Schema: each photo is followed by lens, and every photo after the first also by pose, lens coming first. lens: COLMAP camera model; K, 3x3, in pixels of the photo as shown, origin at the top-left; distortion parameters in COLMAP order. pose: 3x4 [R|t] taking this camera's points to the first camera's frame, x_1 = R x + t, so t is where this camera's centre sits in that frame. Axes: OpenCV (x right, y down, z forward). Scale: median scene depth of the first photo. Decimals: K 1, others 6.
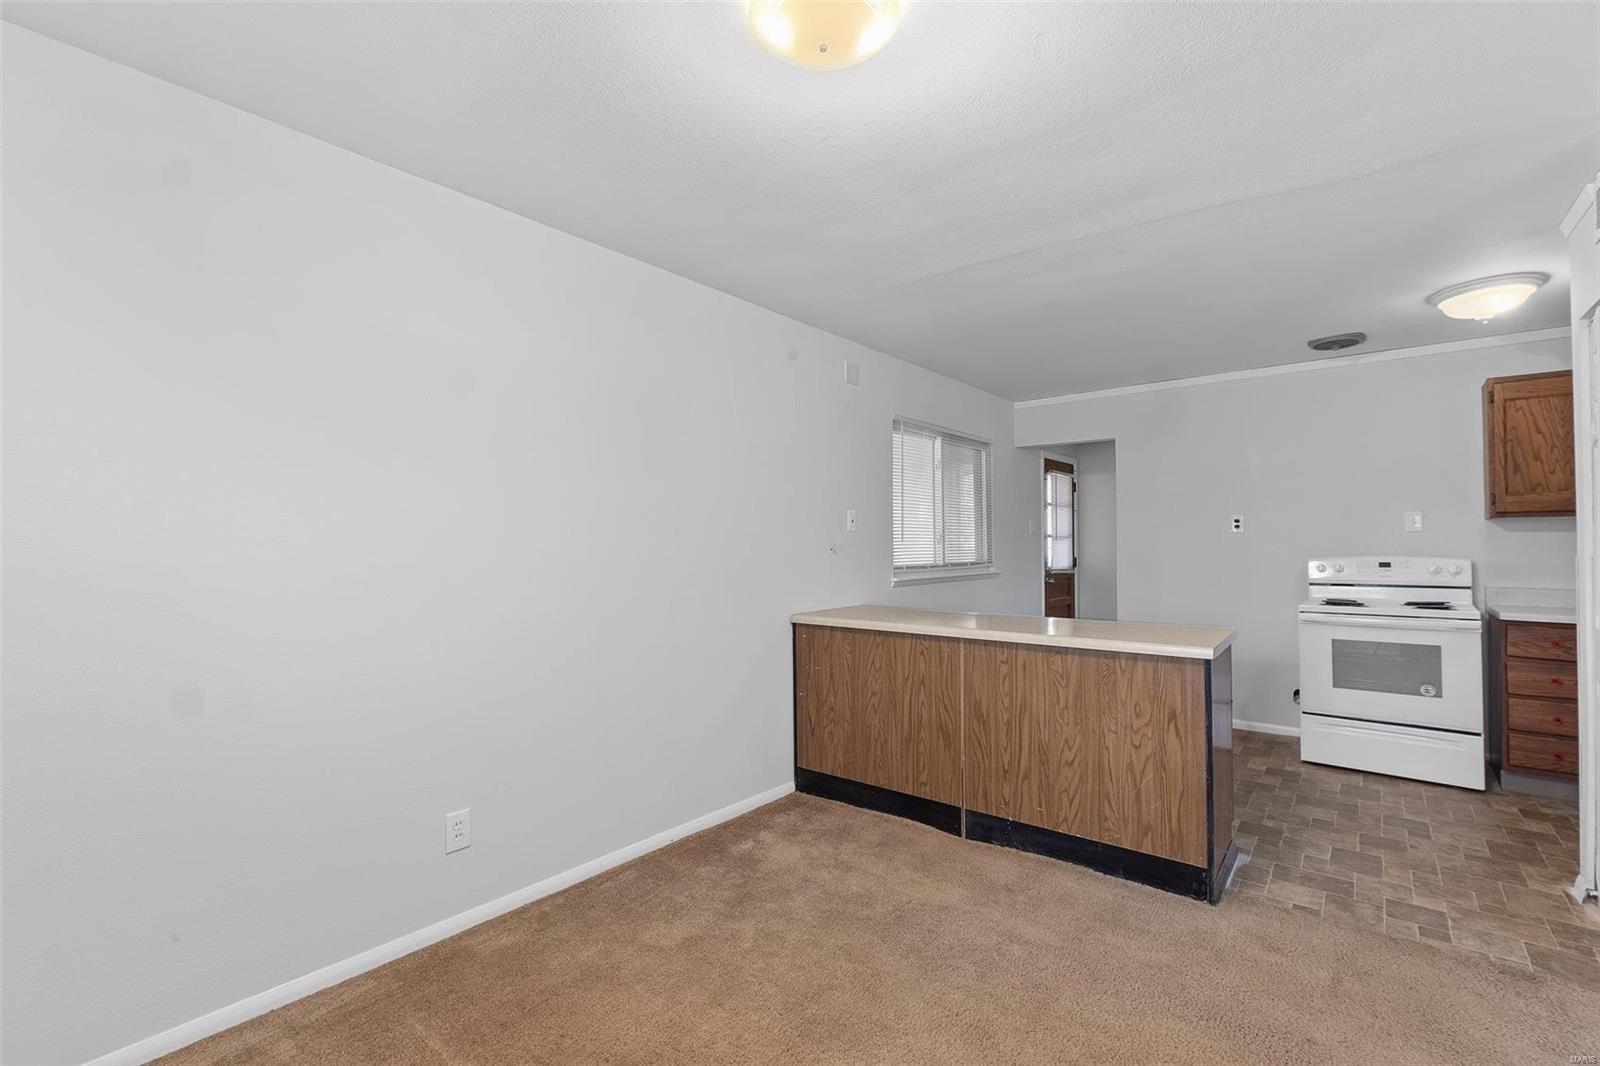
lens RADIAL K [[704.8, 0, 795.3], [0, 704.8, 529.6], [0, 0, 1]] dist [-0.001366, 0.000132]
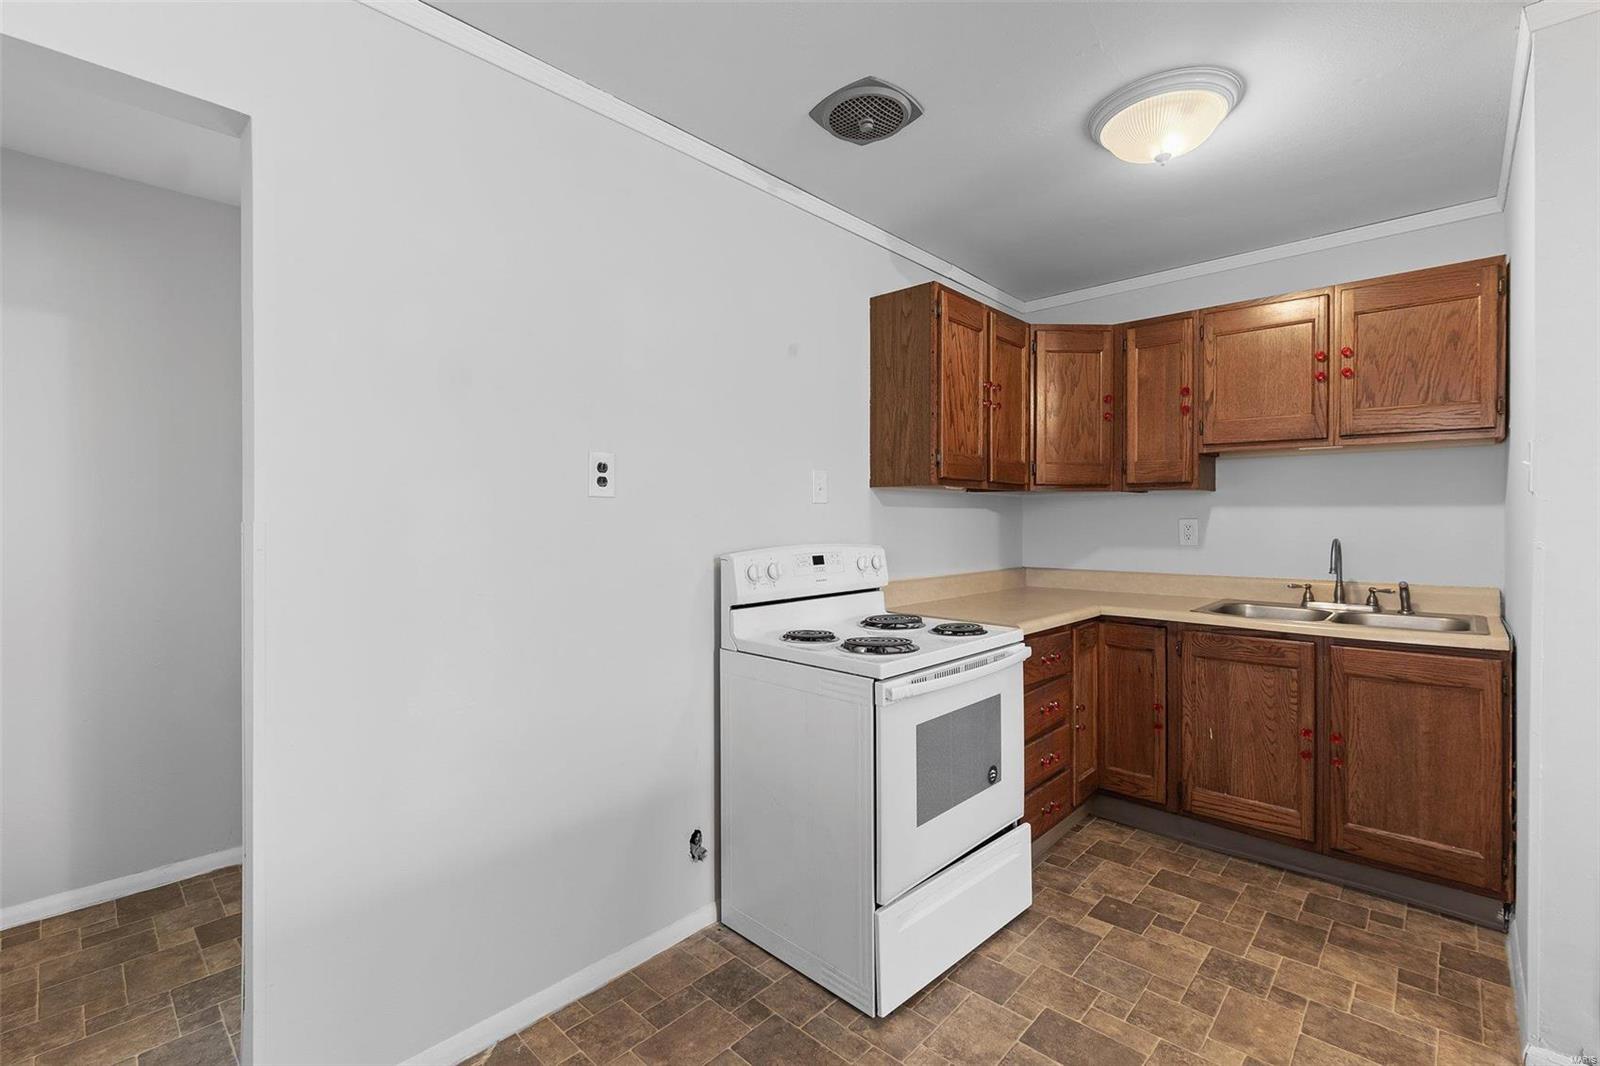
lens RADIAL K [[723.1, 0, 795.9], [0, 723.1, 514.5], [0, 0, 1]] dist [-0.000537, -0.000129]
pose [[0.038323, 0.004297, 0.999256, 0.359577], [-0.023274, 0.999723, -0.003407, 0.022168], [-0.998994, -0.023126, 0.038412, 1.420452]]
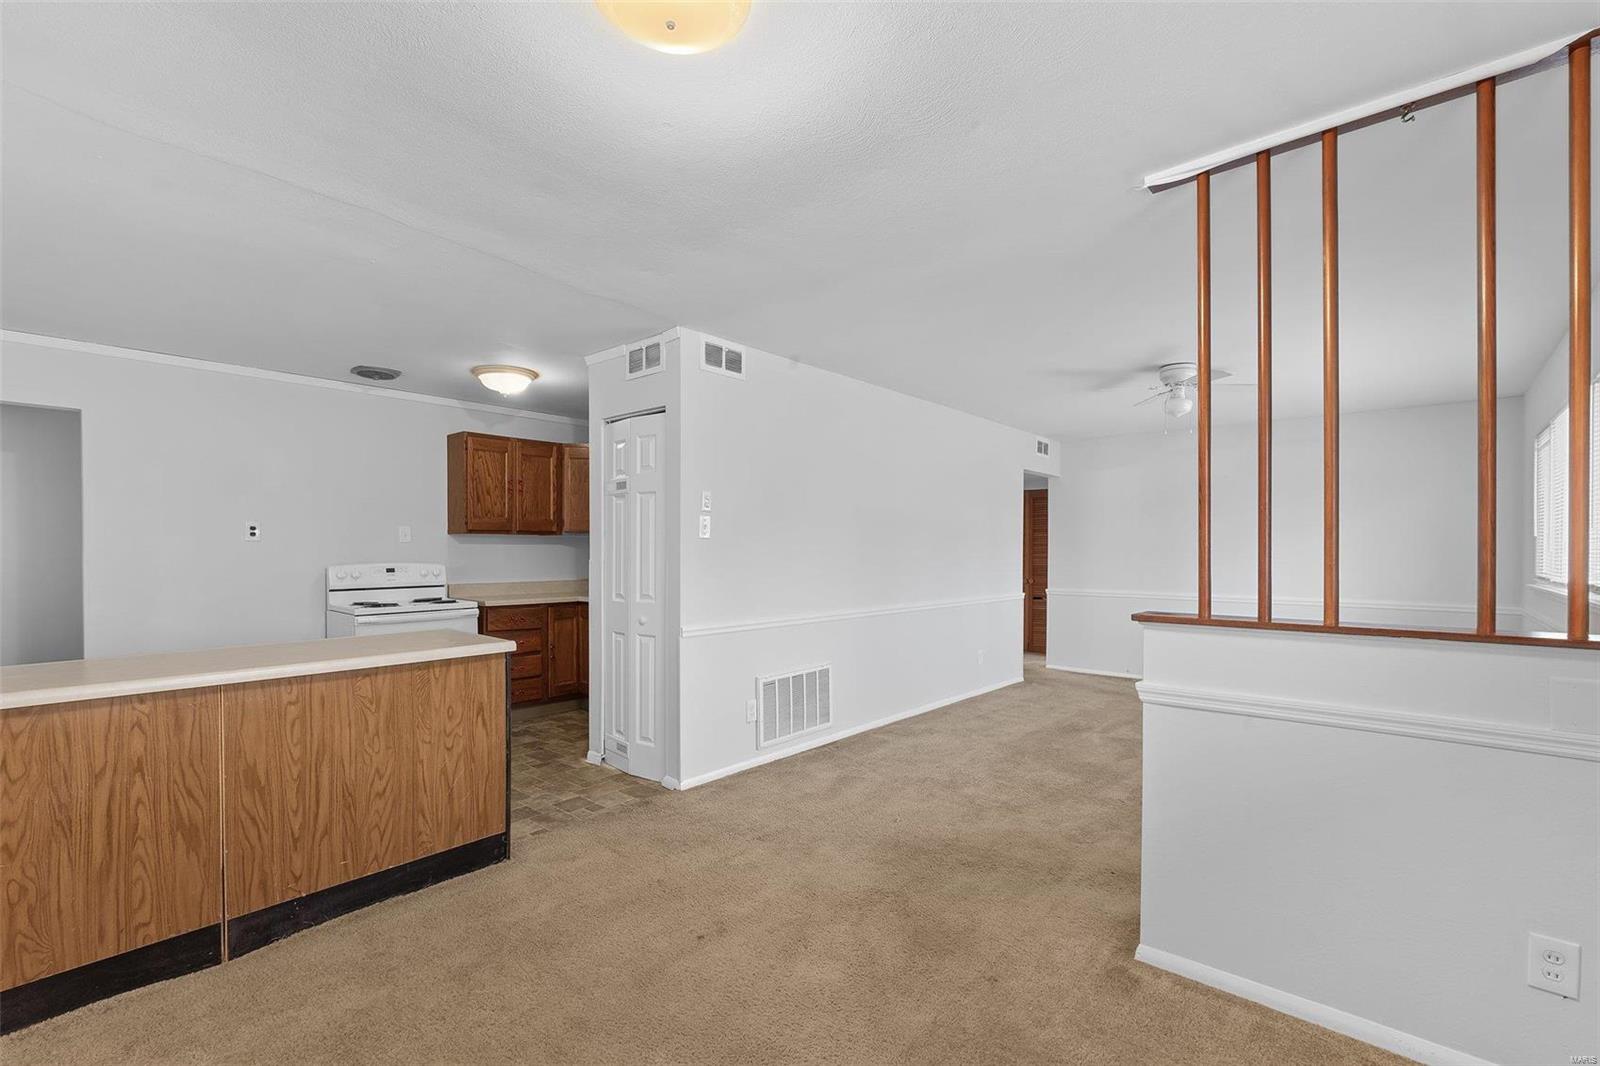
lens RADIAL K [[716.8, 0, 798.1], [0, 716.8, 550.7], [0, 0, 1]] dist [-0.002169, -0.000296]
pose [[0.010128, 0.002147, 0.999946, -0.507067], [-0.020047, 0.999797, -0.001944, 0.008114], [-0.999748, -0.020026, 0.010169, 0.436181]]
